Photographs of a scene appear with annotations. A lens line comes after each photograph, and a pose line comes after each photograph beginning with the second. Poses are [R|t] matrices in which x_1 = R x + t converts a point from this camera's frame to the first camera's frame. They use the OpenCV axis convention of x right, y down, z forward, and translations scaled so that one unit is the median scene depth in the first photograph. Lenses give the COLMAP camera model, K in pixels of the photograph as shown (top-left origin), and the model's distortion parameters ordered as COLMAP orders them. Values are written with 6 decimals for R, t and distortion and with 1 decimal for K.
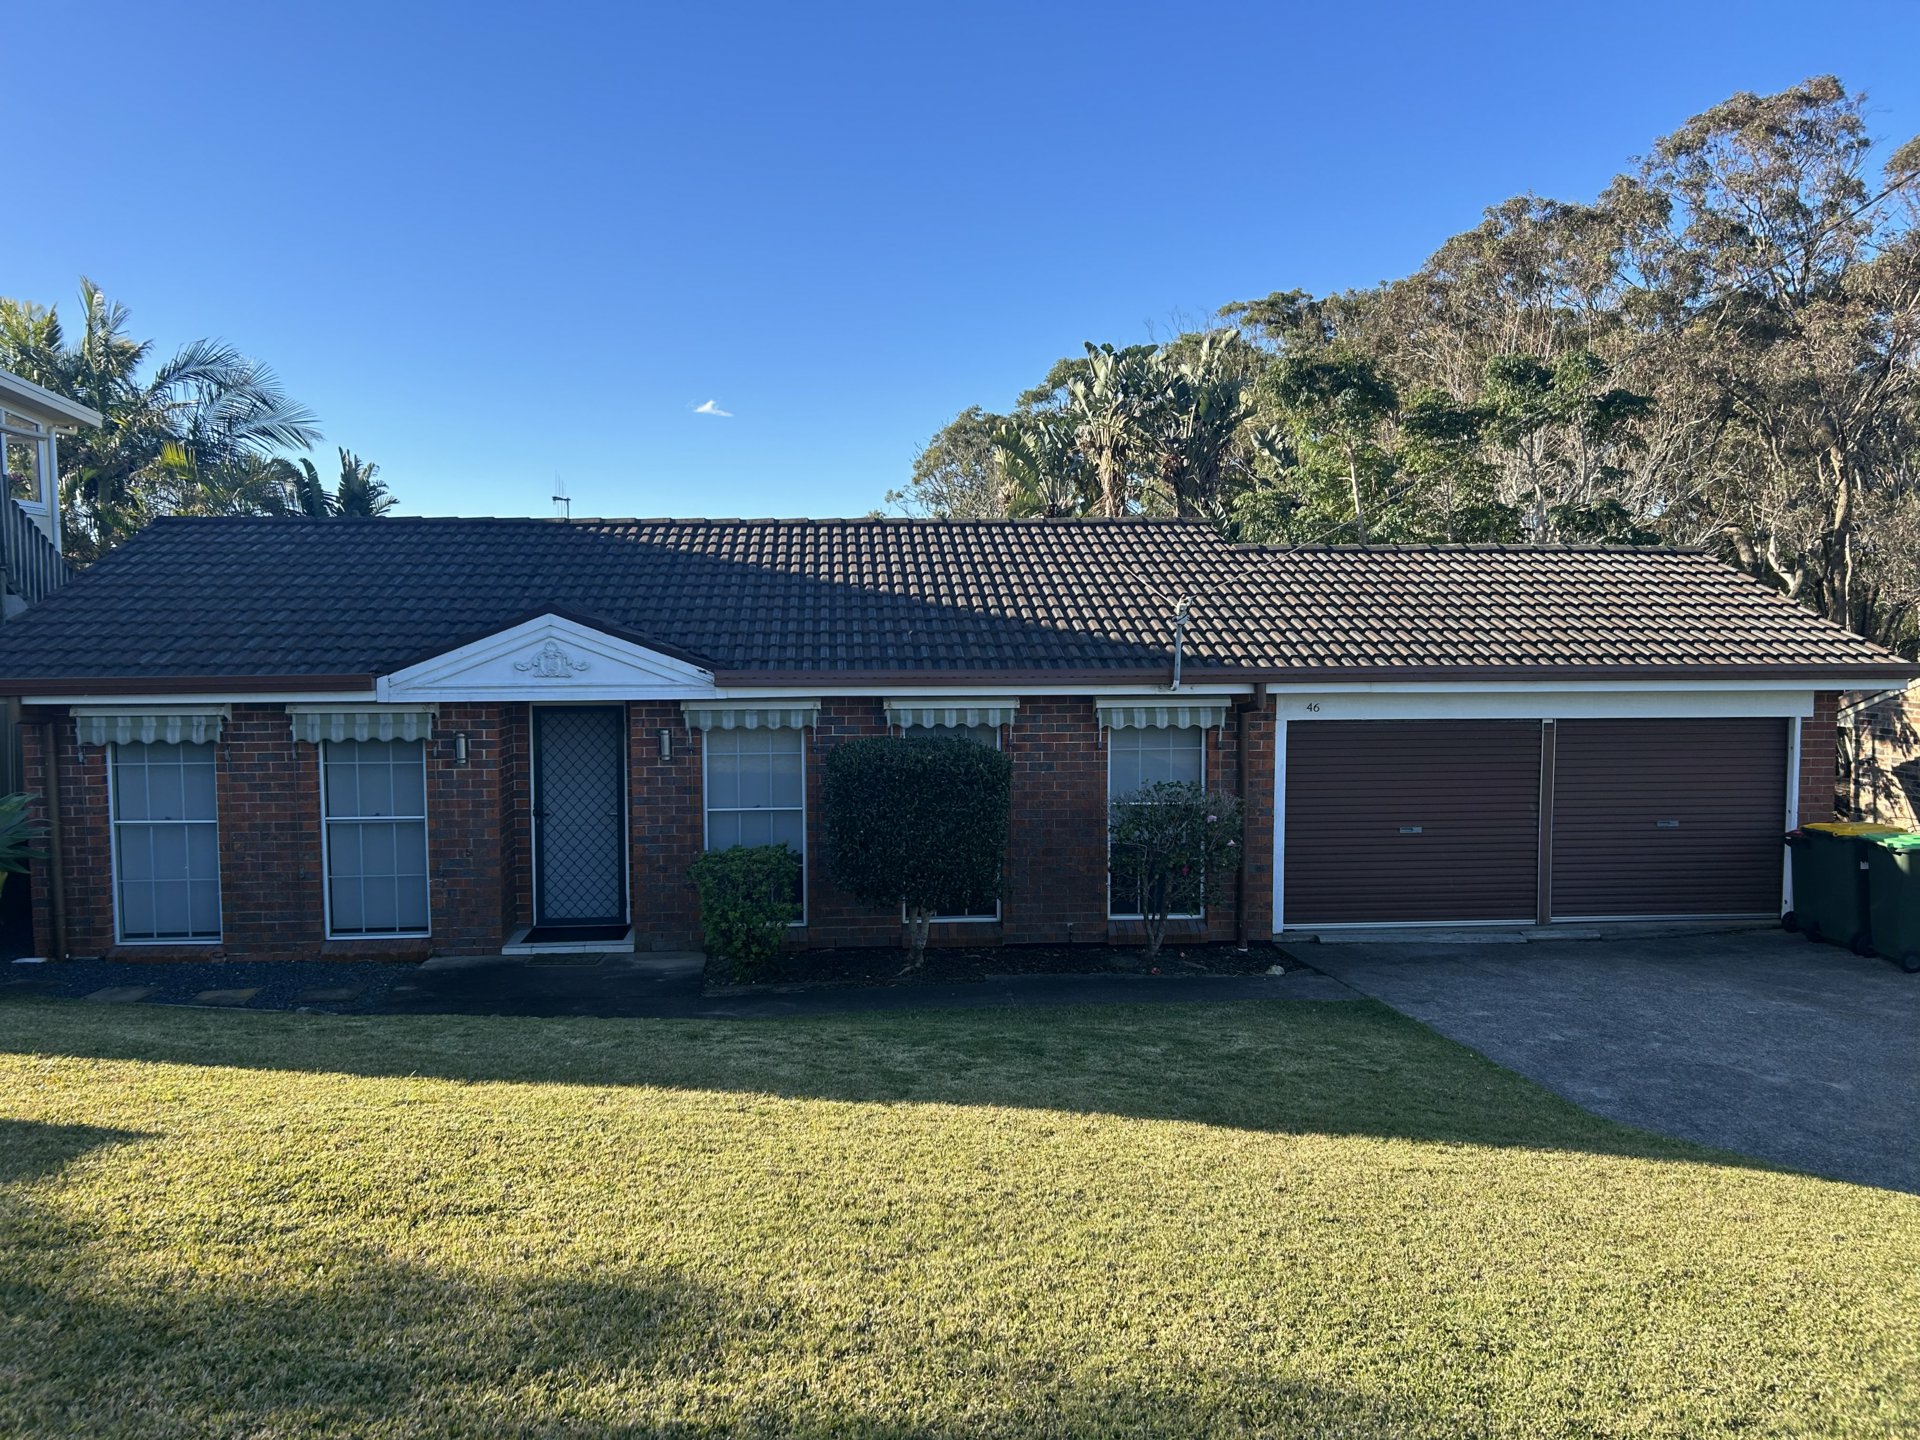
lens RADIAL K [[1586.8, 0, 960.0], [0, 1586.8, 720.0], [0, 0, 1]] dist [0.065841, -0.076677]
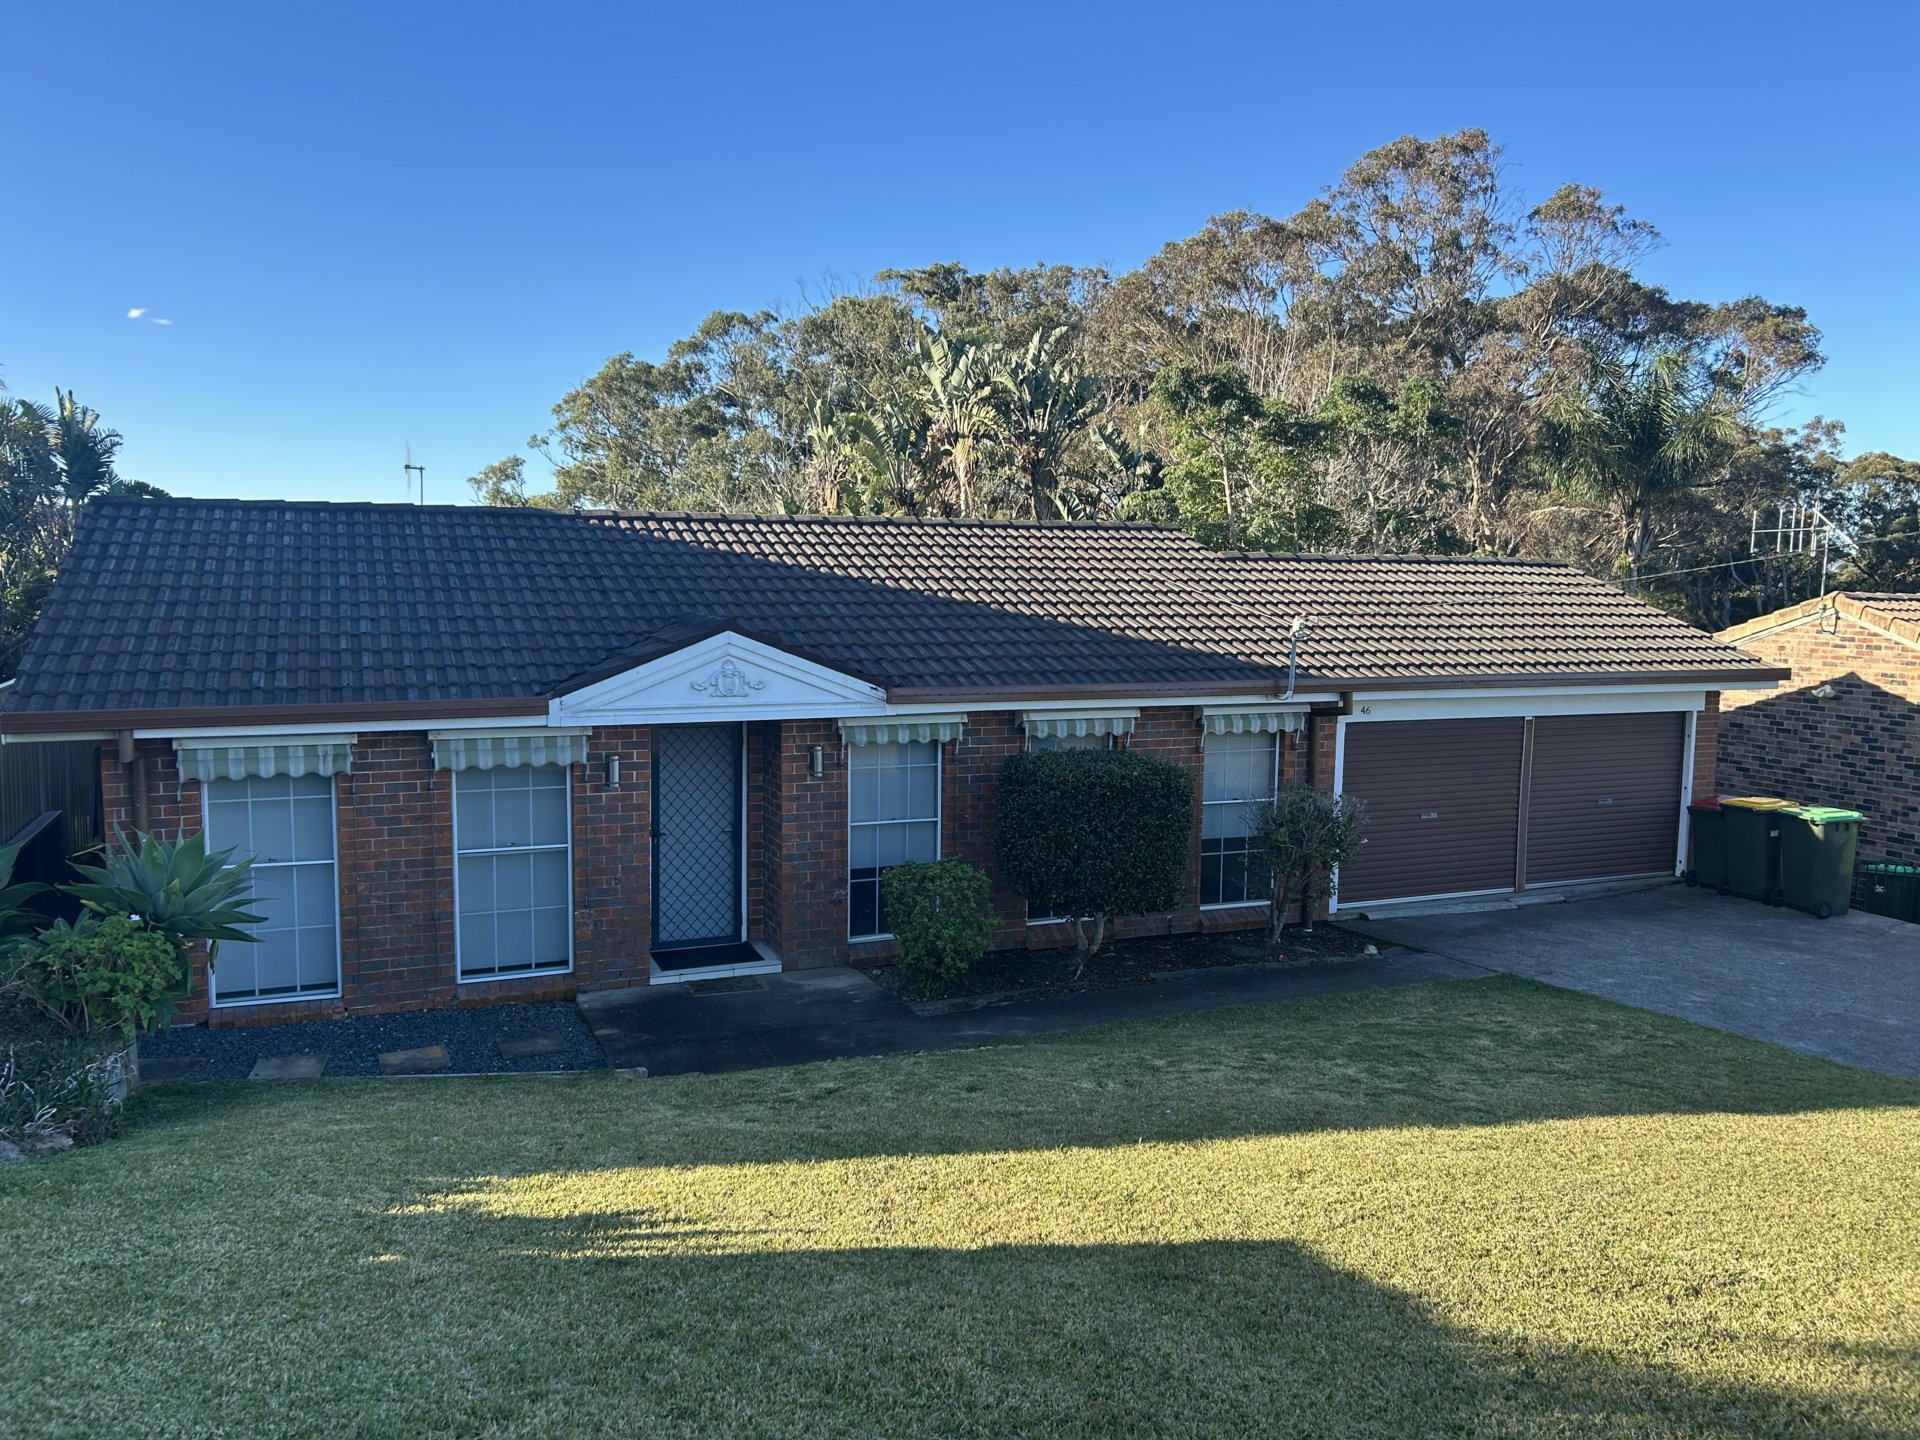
lens RADIAL K [[1586.8, 0, 960.0], [0, 1586.8, 720.0], [0, 0, 1]] dist [0.065841, -0.076677]
pose [[0.938870, -0.018547, 0.343773, -0.439461], [0.004013, 0.999070, 0.042939, -0.051640], [-0.344250, -0.038934, 0.938071, 0.049560]]
